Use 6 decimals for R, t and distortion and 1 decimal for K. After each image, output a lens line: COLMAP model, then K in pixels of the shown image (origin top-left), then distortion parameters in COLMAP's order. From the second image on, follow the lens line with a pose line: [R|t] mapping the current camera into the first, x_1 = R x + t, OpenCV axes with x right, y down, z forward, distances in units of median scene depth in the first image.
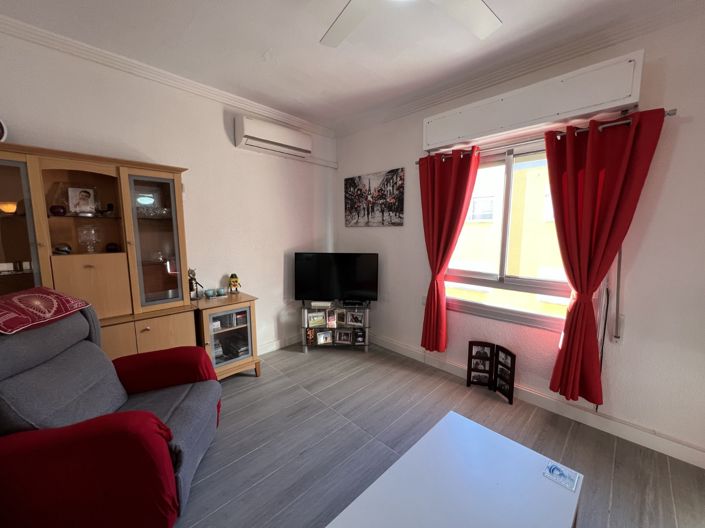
lens RADIAL K [[279.9, 0, 353.8], [0, 279.9, 264.2], [0, 0, 1]] dist [-0.000789, -0.000024]
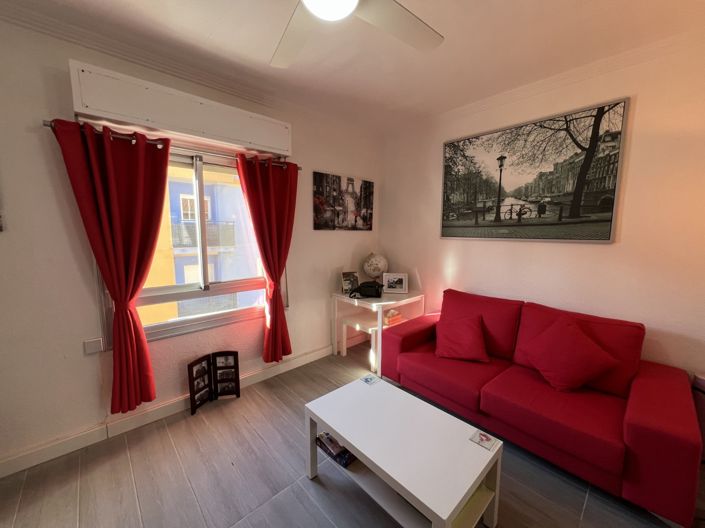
lens RADIAL K [[279.9, 0, 353.8], [0, 279.9, 264.2], [0, 0, 1]] dist [-0.000789, -0.000024]
pose [[0.032483, -0.118432, 0.992431, -0.411924], [0.117378, 0.986536, 0.113886, -0.074411], [-0.992556, 0.112790, 0.045947, 0.422303]]
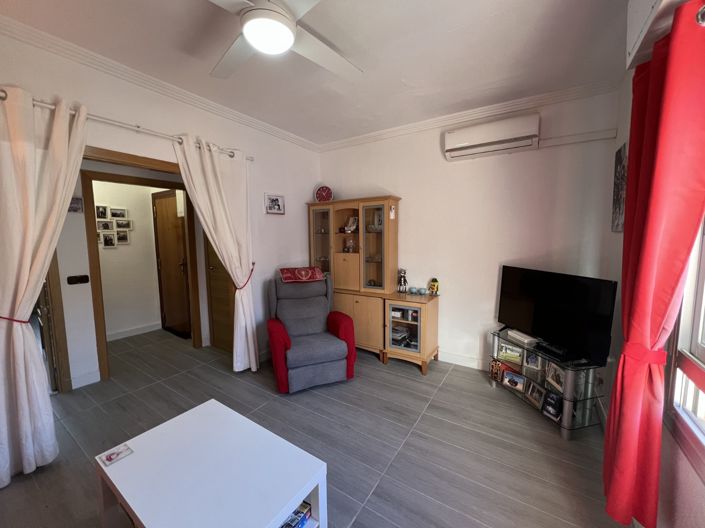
lens RADIAL K [[279.9, 0, 353.8], [0, 279.9, 264.2], [0, 0, 1]] dist [-0.000789, -0.000024]
pose [[0.206625, 0.088410, -0.974418, 0.681255], [-0.105561, 0.992110, 0.067632, -0.073320], [0.972709, 0.088886, 0.214327, 0.519182]]
